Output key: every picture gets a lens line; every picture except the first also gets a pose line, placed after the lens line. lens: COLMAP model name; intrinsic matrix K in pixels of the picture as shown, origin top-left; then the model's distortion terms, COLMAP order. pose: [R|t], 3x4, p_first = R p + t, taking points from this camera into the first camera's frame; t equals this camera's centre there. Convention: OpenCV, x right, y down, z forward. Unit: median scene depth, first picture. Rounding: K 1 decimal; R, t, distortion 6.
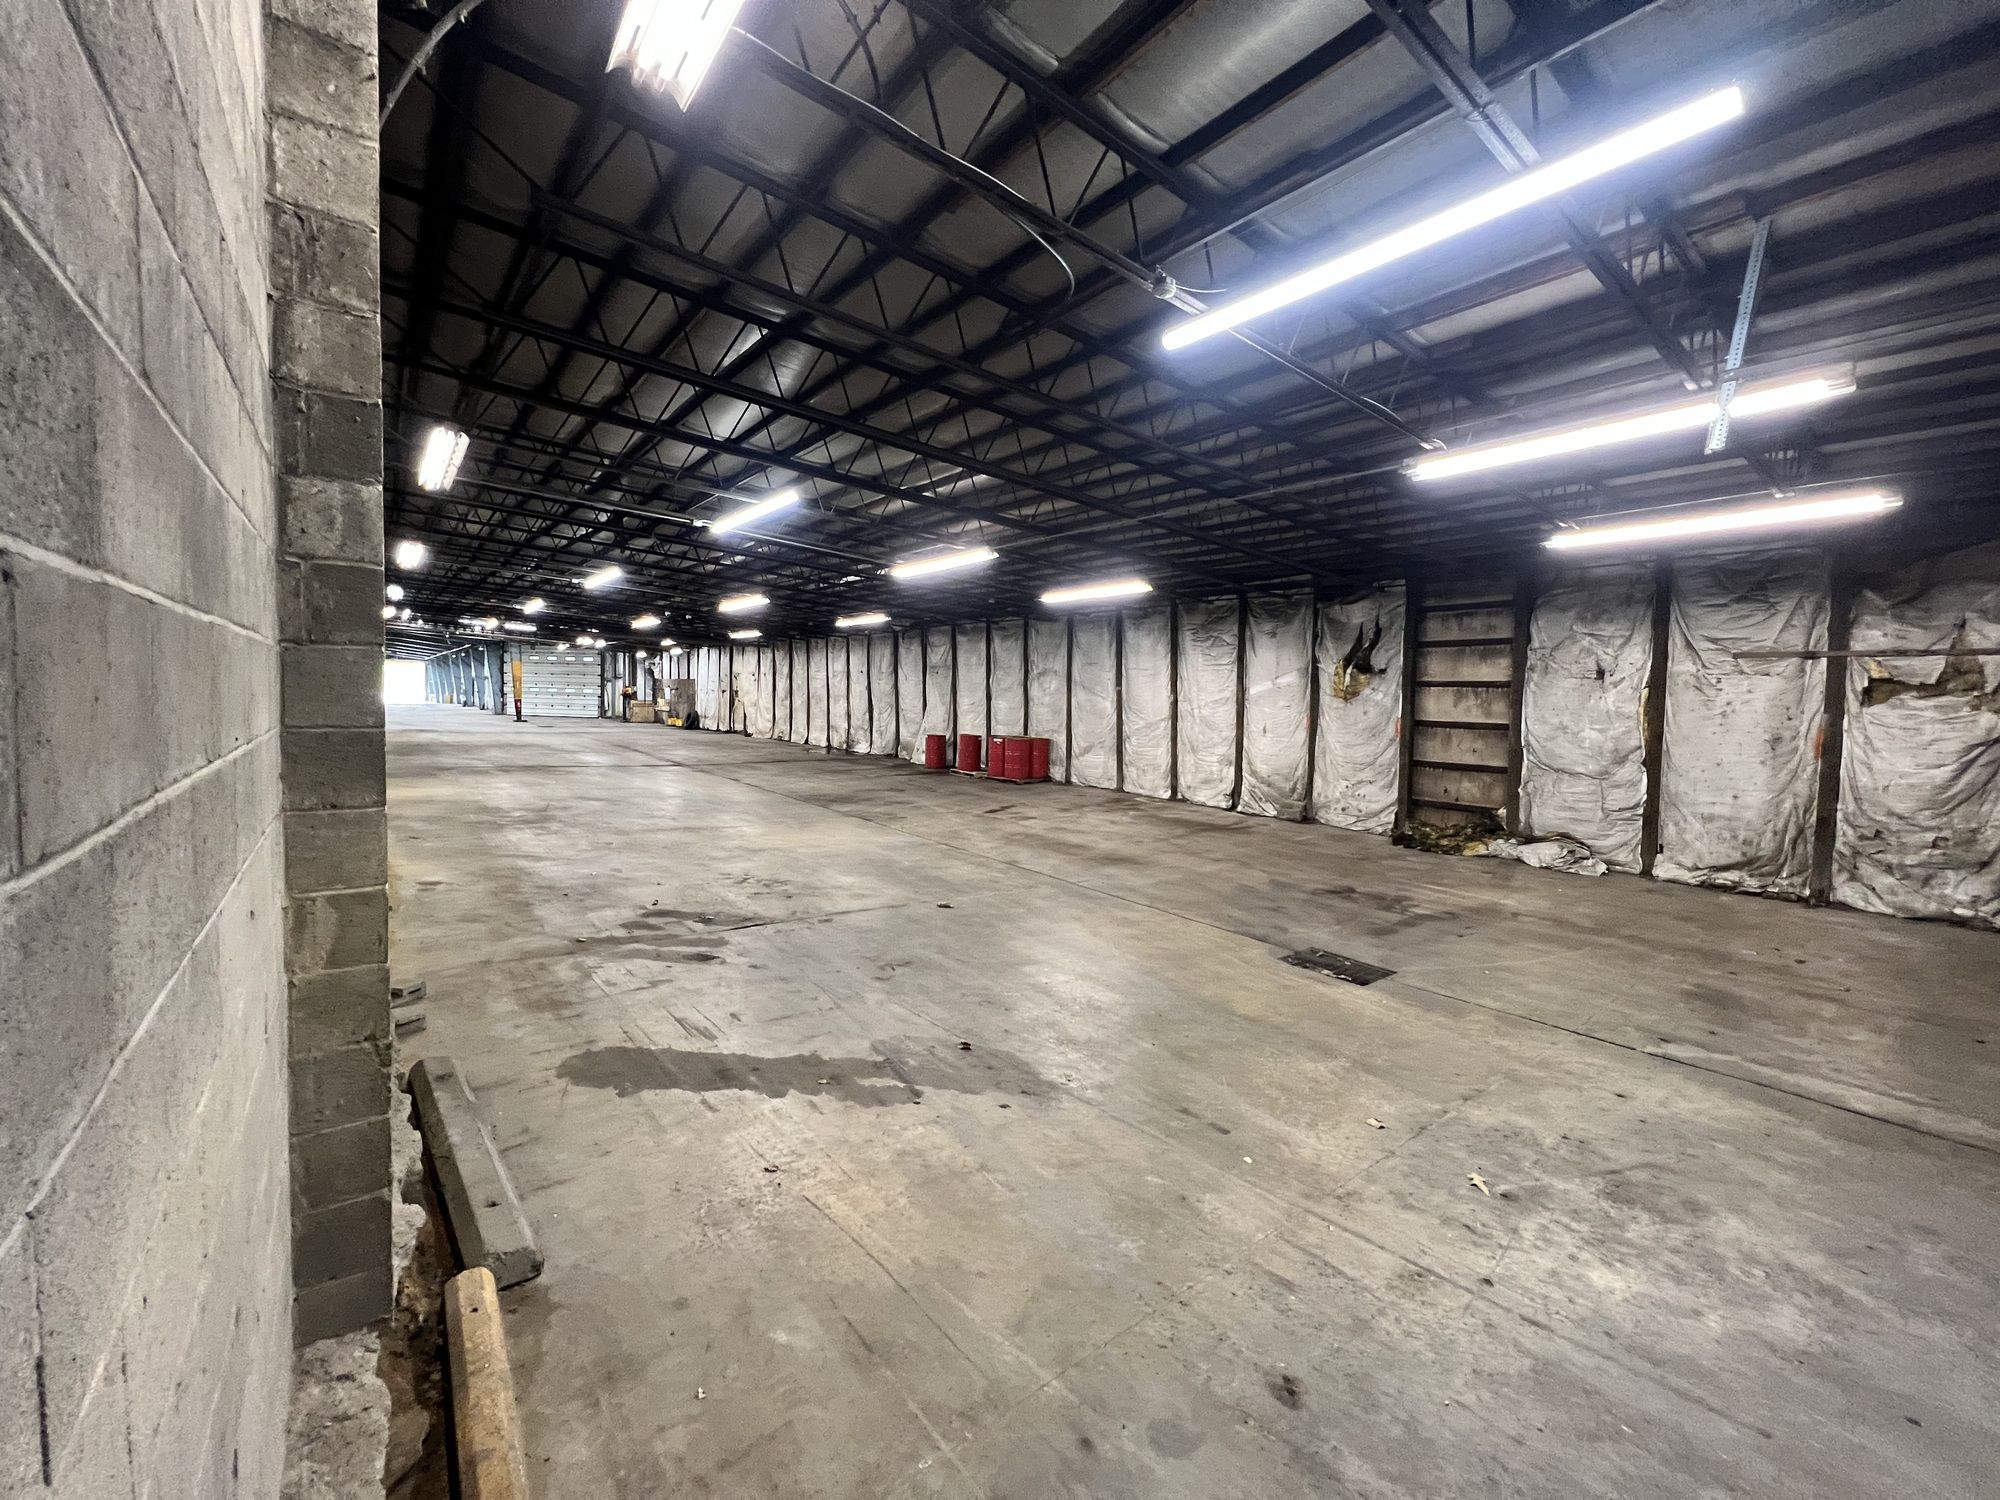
lens RADIAL K [[800.3, 0, 993.2], [0, 800.3, 745.9], [0, 0, 1]] dist [-0.001886, 0.000216]
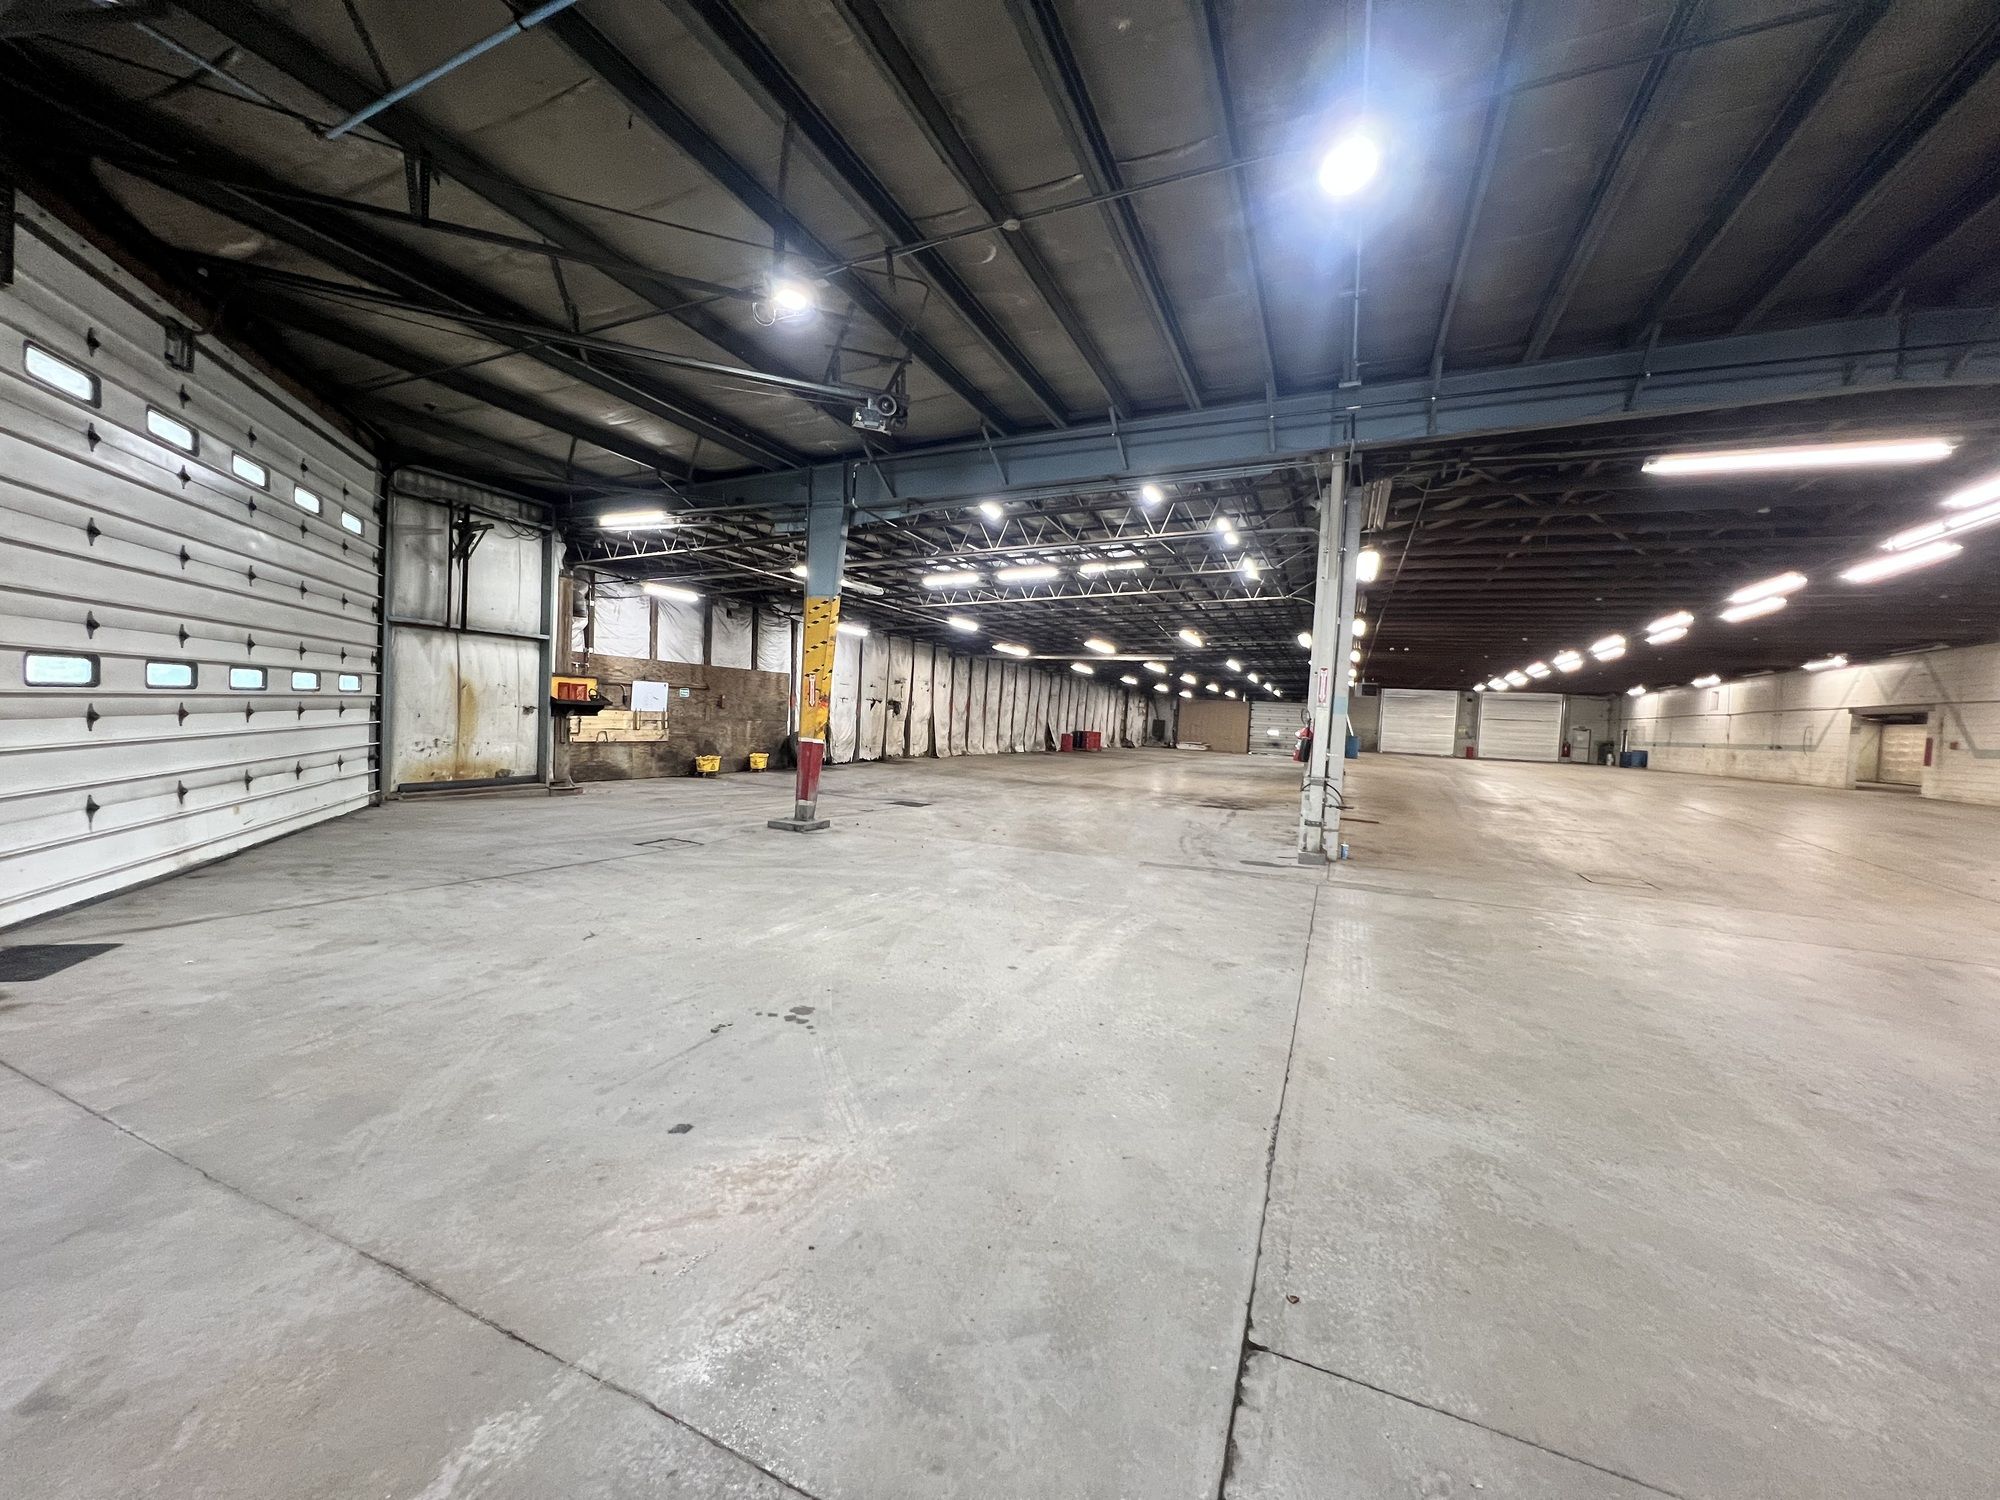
lens RADIAL K [[800.3, 0, 993.2], [0, 800.3, 745.9], [0, 0, 1]] dist [-0.001886, 0.000216]
pose [[-0.463021, -0.067823, 0.883748, -1.245522], [0.007736, 0.996721, 0.080546, -0.103412], [-0.886313, 0.044131, -0.460978, 1.536493]]
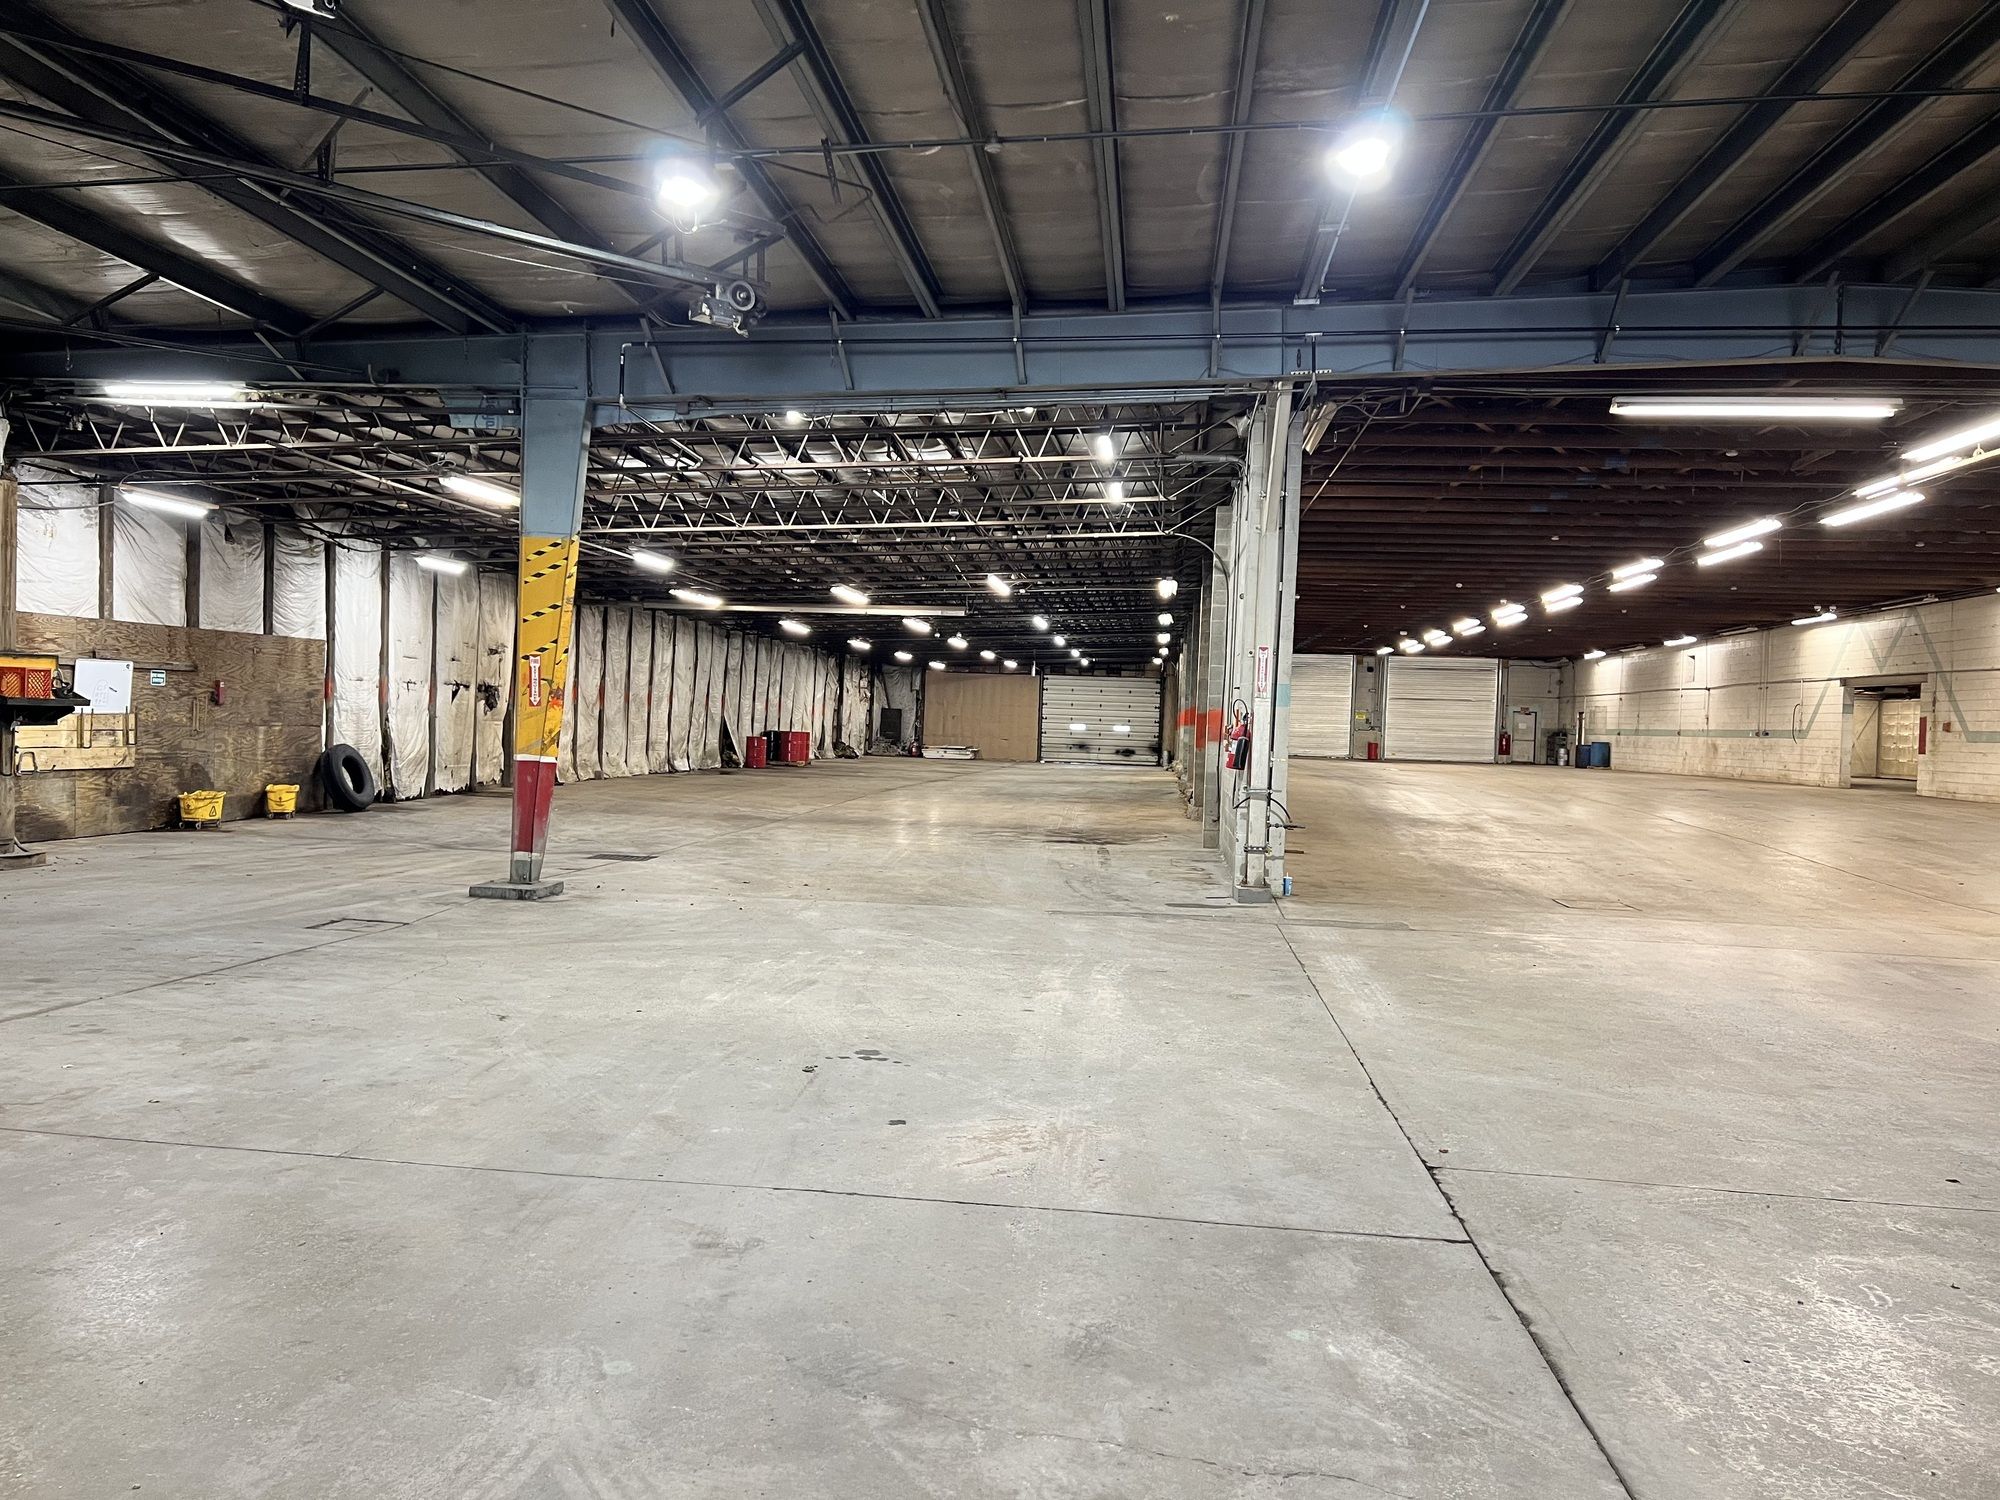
lens RADIAL K [[1488.5, 0, 989.9], [0, 1488.5, 746.6], [0, 0, 1]] dist [0.062981, -0.070681]
pose [[-0.702845, -0.048155, 0.709711, -1.290803], [0.009540, 0.996978, 0.077095, -0.113342], [-0.711279, 0.060956, -0.700262, 1.656419]]
